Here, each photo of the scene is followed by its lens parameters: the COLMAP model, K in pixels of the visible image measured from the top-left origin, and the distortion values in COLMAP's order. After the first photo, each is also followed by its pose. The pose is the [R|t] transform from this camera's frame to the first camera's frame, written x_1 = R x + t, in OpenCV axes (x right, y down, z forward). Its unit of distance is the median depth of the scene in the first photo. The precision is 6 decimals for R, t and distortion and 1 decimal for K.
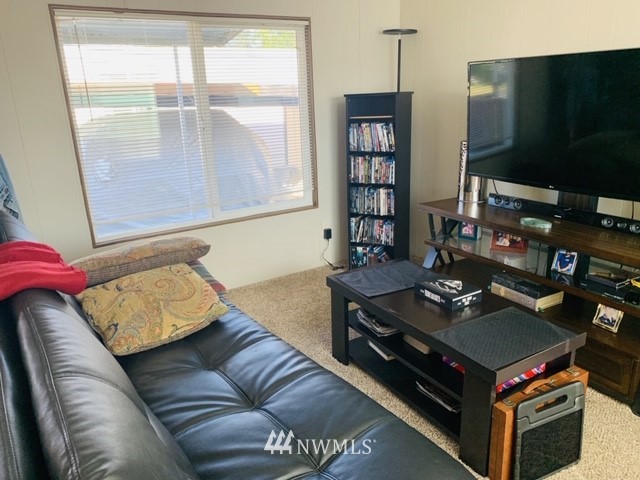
lens RADIAL K [[478.7, 0, 318.6], [0, 478.7, 236.0], [0, 0, 1]] dist [0.073635, -0.126833]
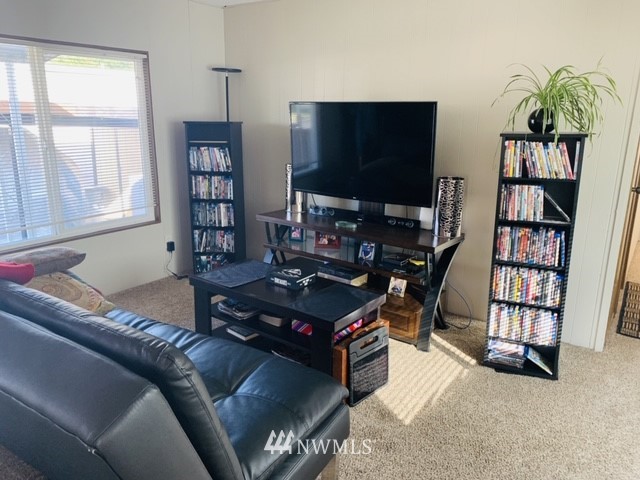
lens RADIAL K [[478.7, 0, 318.6], [0, 478.7, 236.0], [0, 0, 1]] dist [0.073635, -0.126833]
pose [[0.921753, -0.048540, 0.384728, -0.113530], [0.066105, 0.997281, -0.032554, 0.036424], [-0.382102, 0.055440, 0.922456, -0.167674]]
